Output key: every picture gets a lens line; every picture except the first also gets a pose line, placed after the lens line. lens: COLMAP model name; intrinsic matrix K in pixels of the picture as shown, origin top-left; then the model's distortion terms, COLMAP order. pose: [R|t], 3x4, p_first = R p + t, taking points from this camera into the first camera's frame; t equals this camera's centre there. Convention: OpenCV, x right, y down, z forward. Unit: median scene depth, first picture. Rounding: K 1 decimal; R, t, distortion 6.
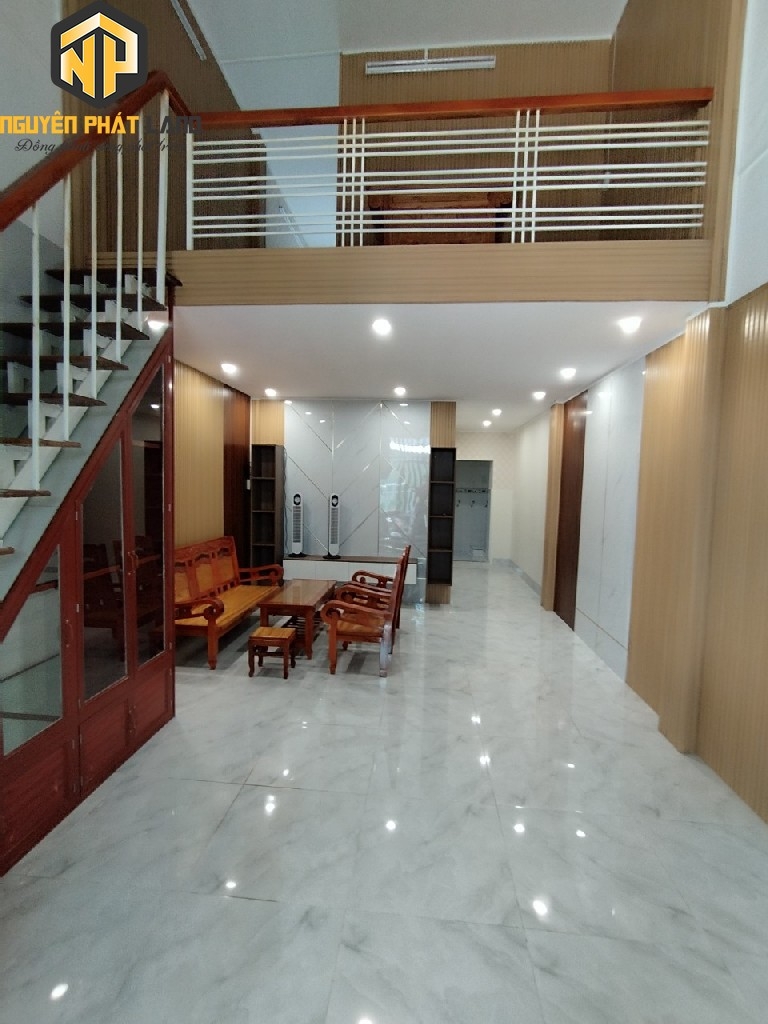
lens RADIAL K [[464.5, 0, 383.1], [0, 464.5, 508.8], [0, 0, 1]] dist [-0.002736, -0.000329]
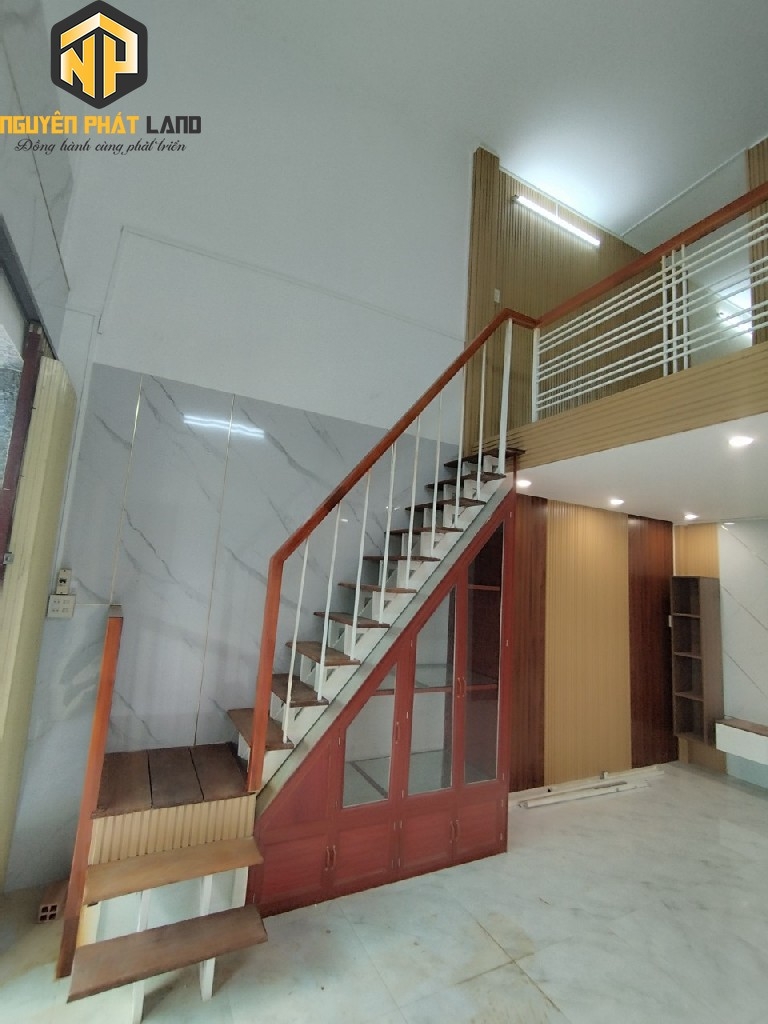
lens RADIAL K [[469.0, 0, 384.0], [0, 469.0, 512.0], [0, 0, 1]] dist [-0.000544, -0.000088]
pose [[0.544522, -0.102845, -0.832417, 0.347435], [-0.098163, 0.977820, -0.185022, -0.071422], [0.832982, 0.182461, 0.522349, 0.093388]]
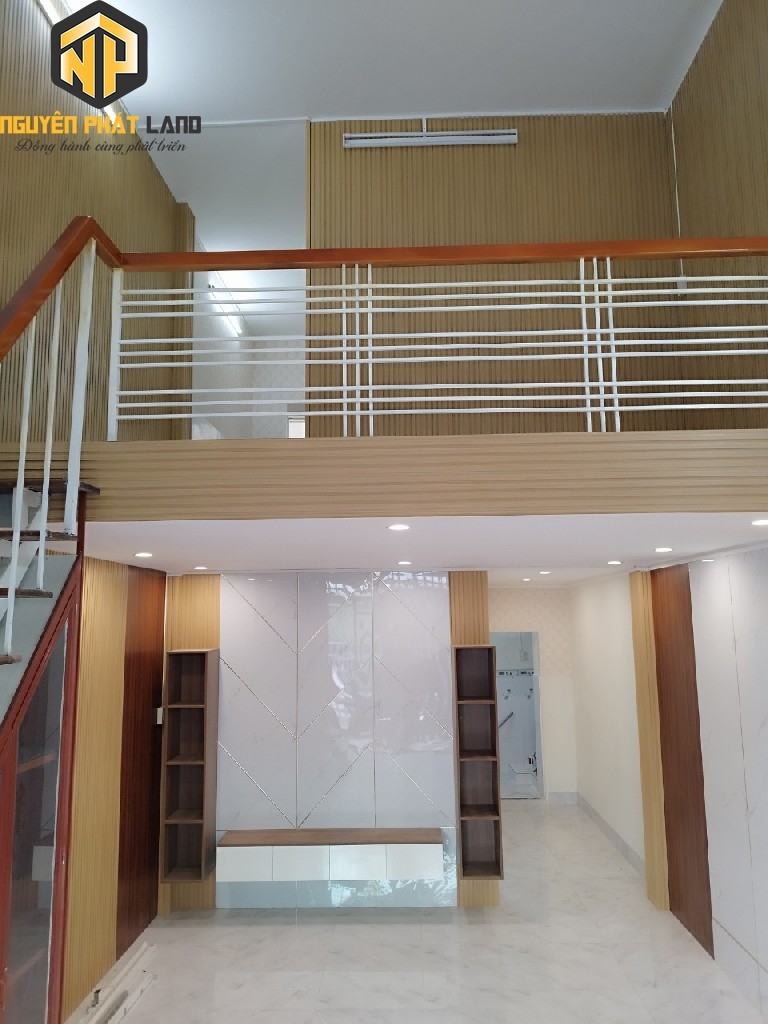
lens RADIAL K [[736.0, 0, 388.5], [0, 736.0, 502.4], [0, 0, 1]] dist [-0.001516, -0.005255]
pose [[0.997127, -0.028927, 0.070005, -0.098097], [0.042395, 0.979018, -0.199315, -0.240562], [-0.062770, 0.201710, 0.977432, -0.039243]]
